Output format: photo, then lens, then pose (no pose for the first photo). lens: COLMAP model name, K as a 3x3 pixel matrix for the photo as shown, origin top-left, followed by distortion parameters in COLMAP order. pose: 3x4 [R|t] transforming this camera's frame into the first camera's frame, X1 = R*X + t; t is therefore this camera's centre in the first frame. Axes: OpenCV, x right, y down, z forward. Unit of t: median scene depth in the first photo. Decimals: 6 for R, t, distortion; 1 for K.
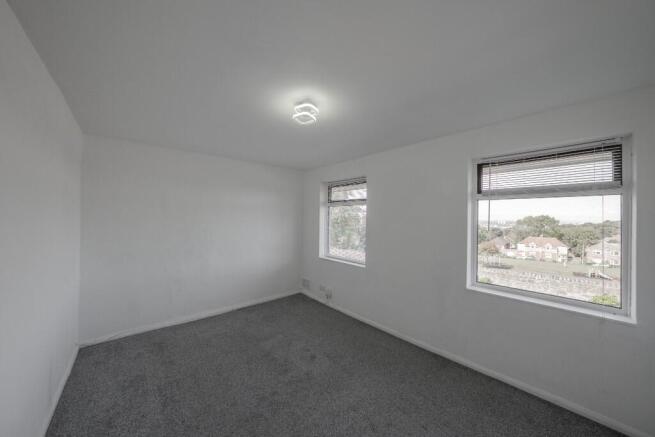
lens RADIAL K [[225.9, 0, 327.5], [0, 225.9, 216.3], [0, 0, 1]] dist [-0.033102, 0.008076]
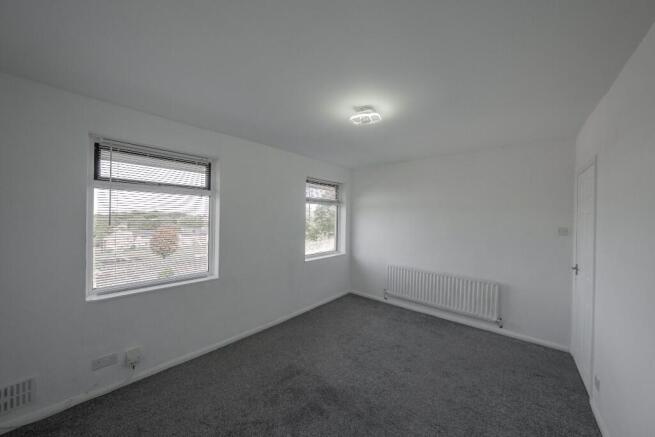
lens RADIAL K [[231.5, 0, 324.4], [0, 231.5, 216.6], [0, 0, 1]] dist [-0.008090, -0.000078]
pose [[-0.097632, -0.016152, 0.995091, -0.234764], [-0.022073, 0.999657, 0.014060, -0.000522], [-0.994978, -0.020592, -0.097955, 0.258733]]
